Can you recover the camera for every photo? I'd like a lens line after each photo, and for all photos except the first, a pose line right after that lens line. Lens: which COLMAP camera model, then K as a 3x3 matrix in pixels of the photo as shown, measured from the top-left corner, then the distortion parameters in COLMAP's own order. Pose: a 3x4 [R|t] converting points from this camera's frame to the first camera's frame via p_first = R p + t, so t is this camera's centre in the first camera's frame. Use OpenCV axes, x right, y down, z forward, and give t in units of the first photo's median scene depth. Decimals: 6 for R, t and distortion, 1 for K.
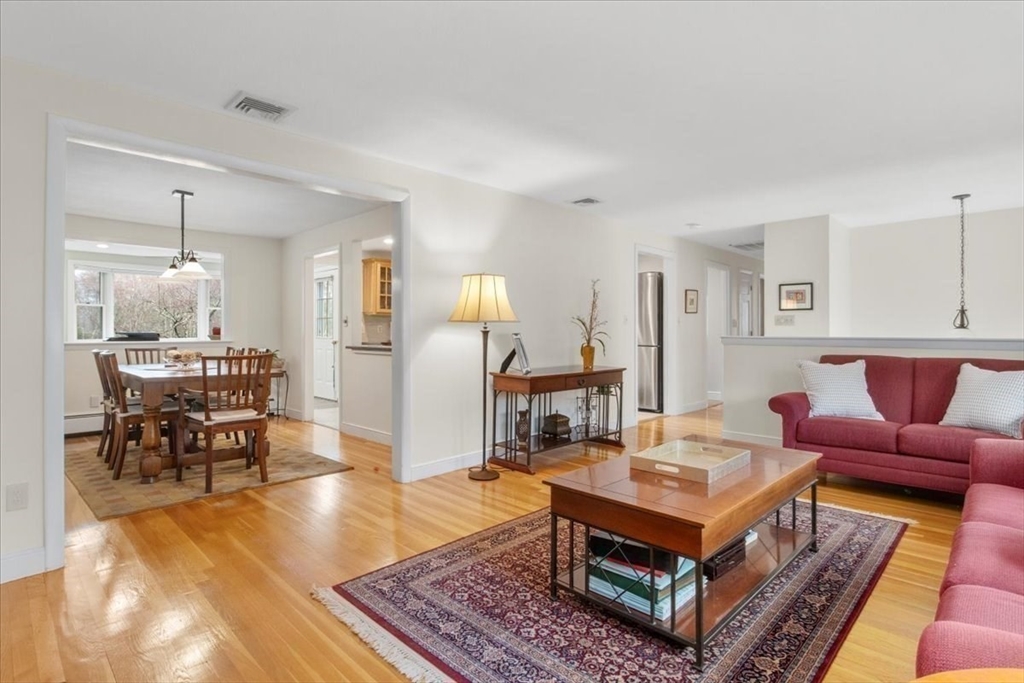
lens RADIAL K [[508.4, 0, 524.9], [0, 508.4, 334.9], [0, 0, 1]] dist [-0.000798, -0.000013]
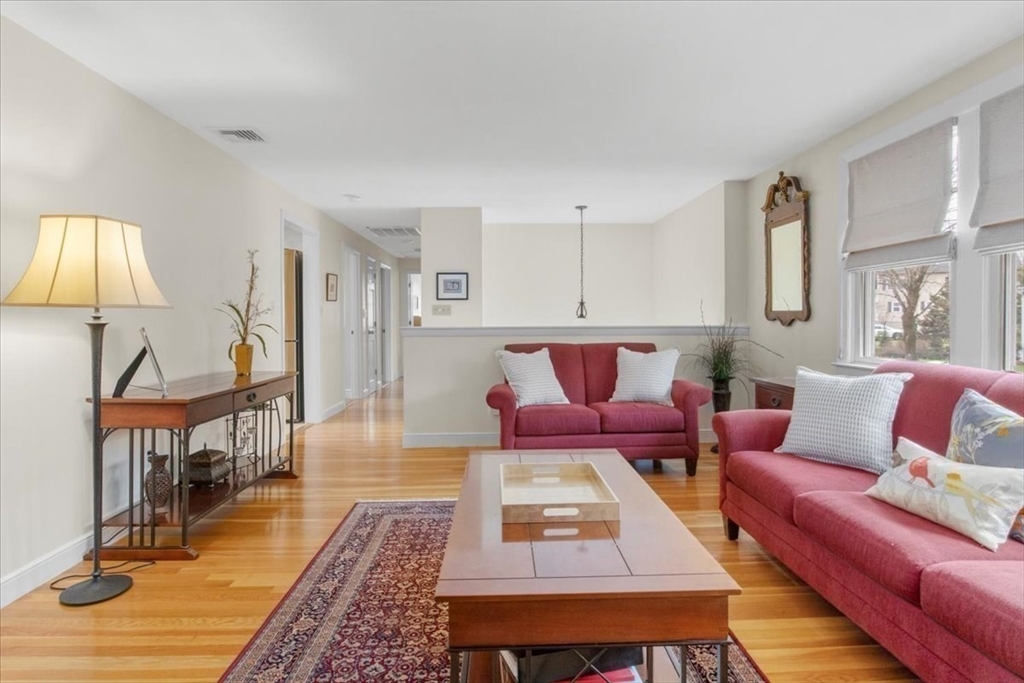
lens RADIAL K [[524.9, 0, 509.3], [0, 524.9, 329.4], [0, 0, 1]] dist [-0.000319, -0.000057]
pose [[0.707208, -0.017575, 0.706787, -0.148640], [0.013824, 0.999844, 0.011030, -0.001931], [-0.706871, 0.001970, 0.707340, 0.270996]]
